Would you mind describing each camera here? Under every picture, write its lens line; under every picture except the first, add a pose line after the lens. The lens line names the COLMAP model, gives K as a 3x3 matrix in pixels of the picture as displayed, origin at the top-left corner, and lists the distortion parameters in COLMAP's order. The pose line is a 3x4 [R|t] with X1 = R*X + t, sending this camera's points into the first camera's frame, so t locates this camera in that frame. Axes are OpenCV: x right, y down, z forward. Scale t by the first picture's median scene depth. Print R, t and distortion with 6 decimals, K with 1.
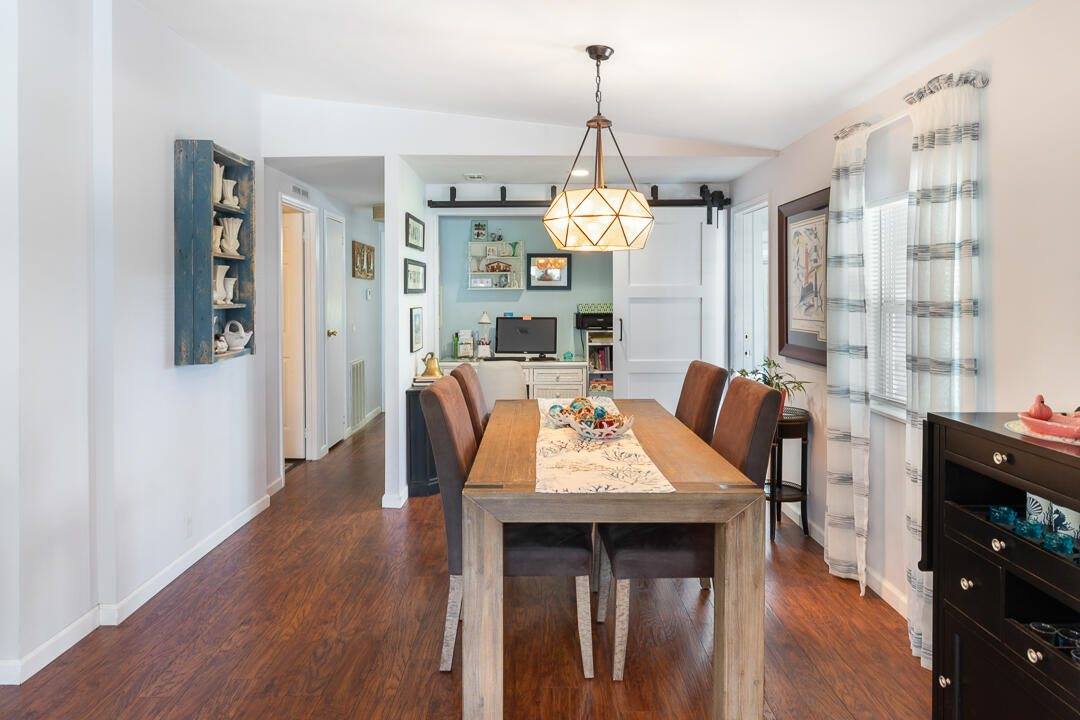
lens RADIAL K [[663.3, 0, 539.2], [0, 663.3, 299.3], [0, 0, 1]] dist [0.000051, -0.000412]
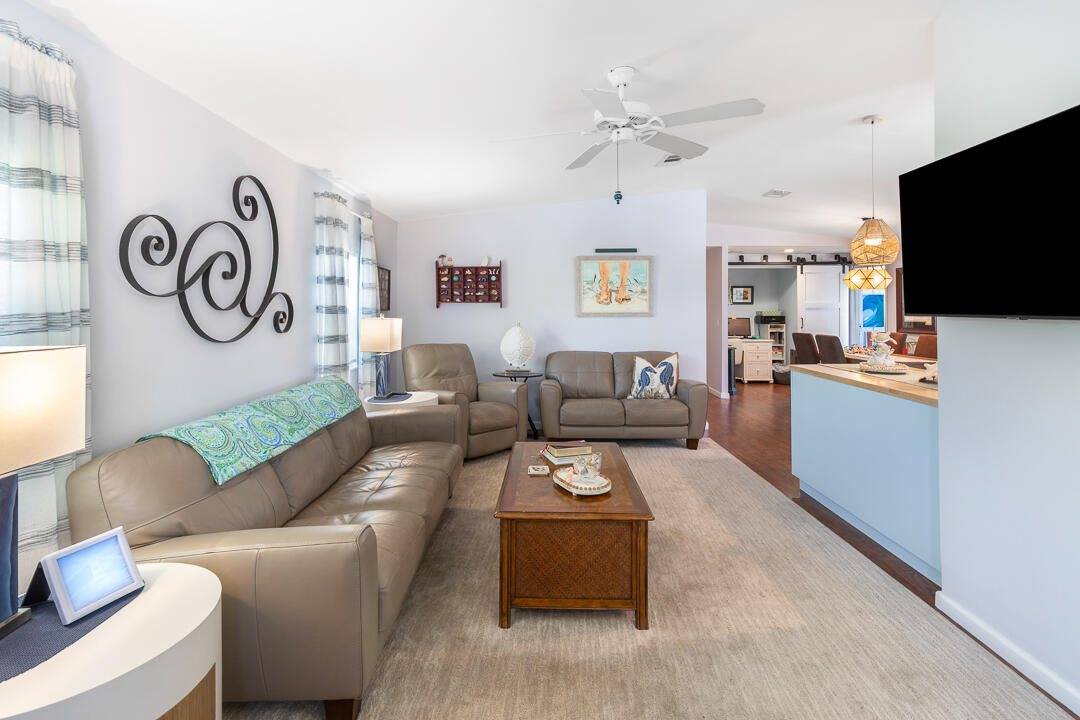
lens RADIAL K [[508.7, 0, 536.9], [0, 508.7, 303.7], [0, 0, 1]] dist [0.004765, -0.000255]
pose [[0.999983, 0.000803, -0.005743, -0.712693], [-0.000889, 0.999888, -0.014929, 0.009007], [0.005731, 0.014934, 0.999872, -0.633995]]
